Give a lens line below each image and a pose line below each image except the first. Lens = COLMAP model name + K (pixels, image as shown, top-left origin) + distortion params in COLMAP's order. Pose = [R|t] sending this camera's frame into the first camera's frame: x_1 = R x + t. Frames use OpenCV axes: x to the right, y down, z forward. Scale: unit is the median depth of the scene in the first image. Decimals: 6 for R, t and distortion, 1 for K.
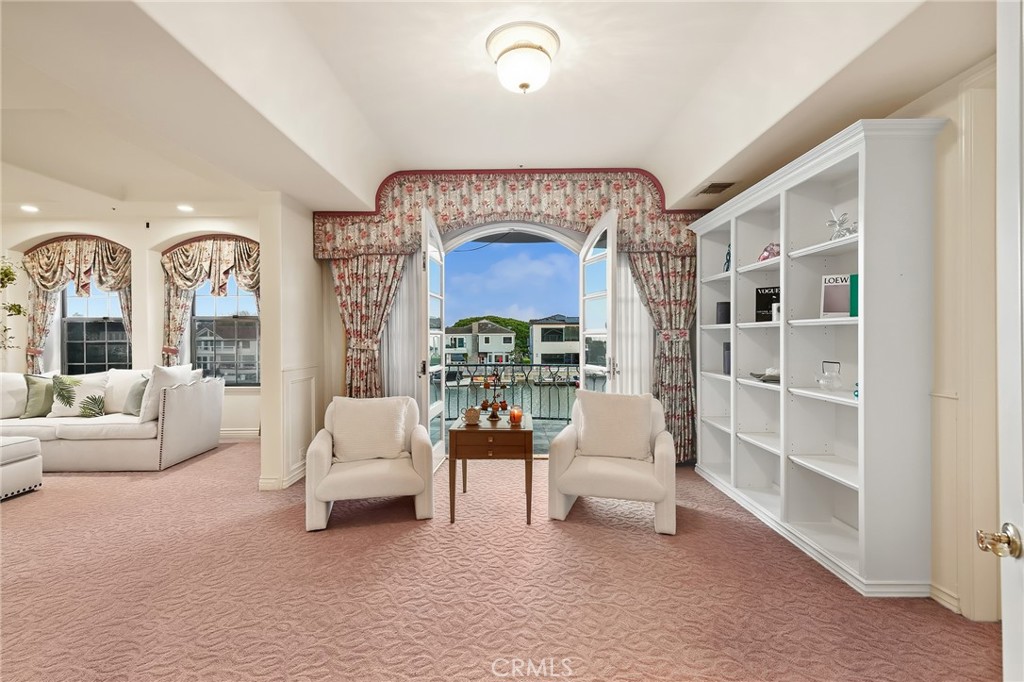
lens RADIAL K [[466.3, 0, 507.8], [0, 466.3, 339.9], [0, 0, 1]] dist [-0.000537, 0.000036]
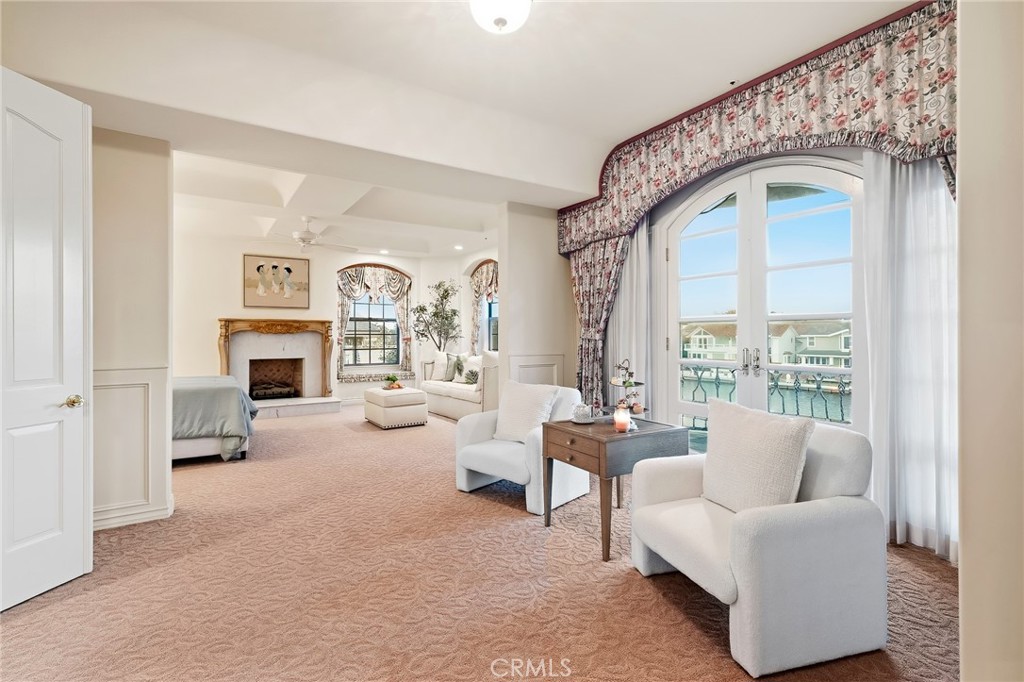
lens RADIAL K [[466.3, 0, 507.8], [0, 466.3, 341.5], [0, 0, 1]] dist [-0.000537, 0.000036]
pose [[0.561605, 0.012200, -0.827315, 0.409571], [-0.007837, 0.999925, 0.009426, 0.018046], [0.827368, 0.001190, 0.561659, 0.300704]]
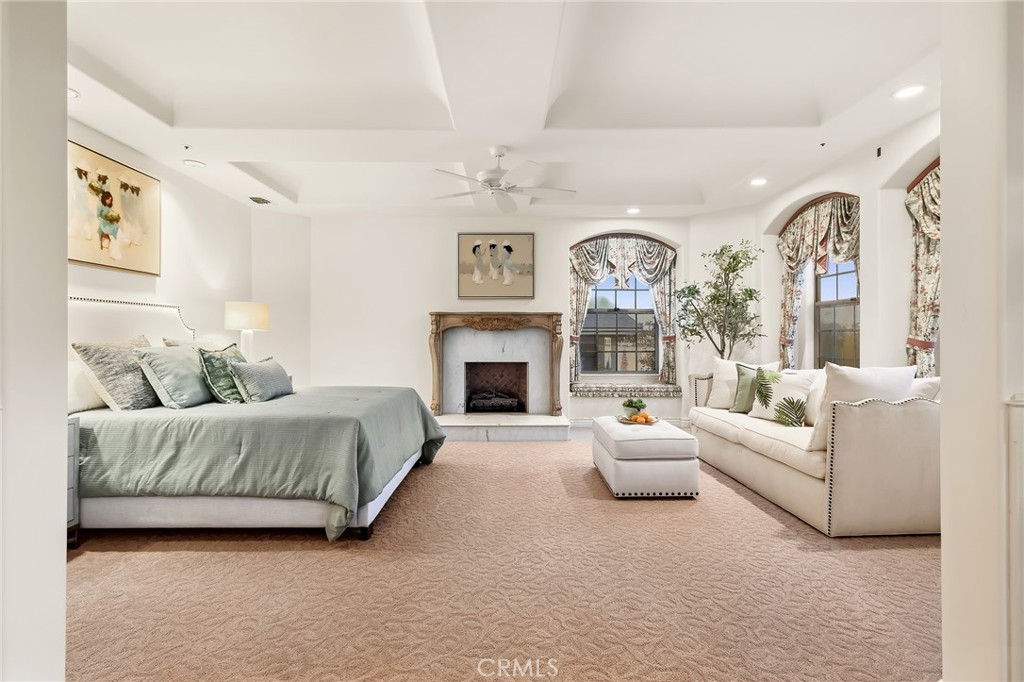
lens RADIAL K [[466.3, 0, 494.3], [0, 466.3, 332.7], [0, 0, 1]] dist [-0.000537, 0.000036]
pose [[0.002861, -0.000211, -0.999996, -0.137011], [-0.009023, 0.999959, -0.000237, 0.018452], [0.999955, 0.009023, 0.002859, 0.556634]]
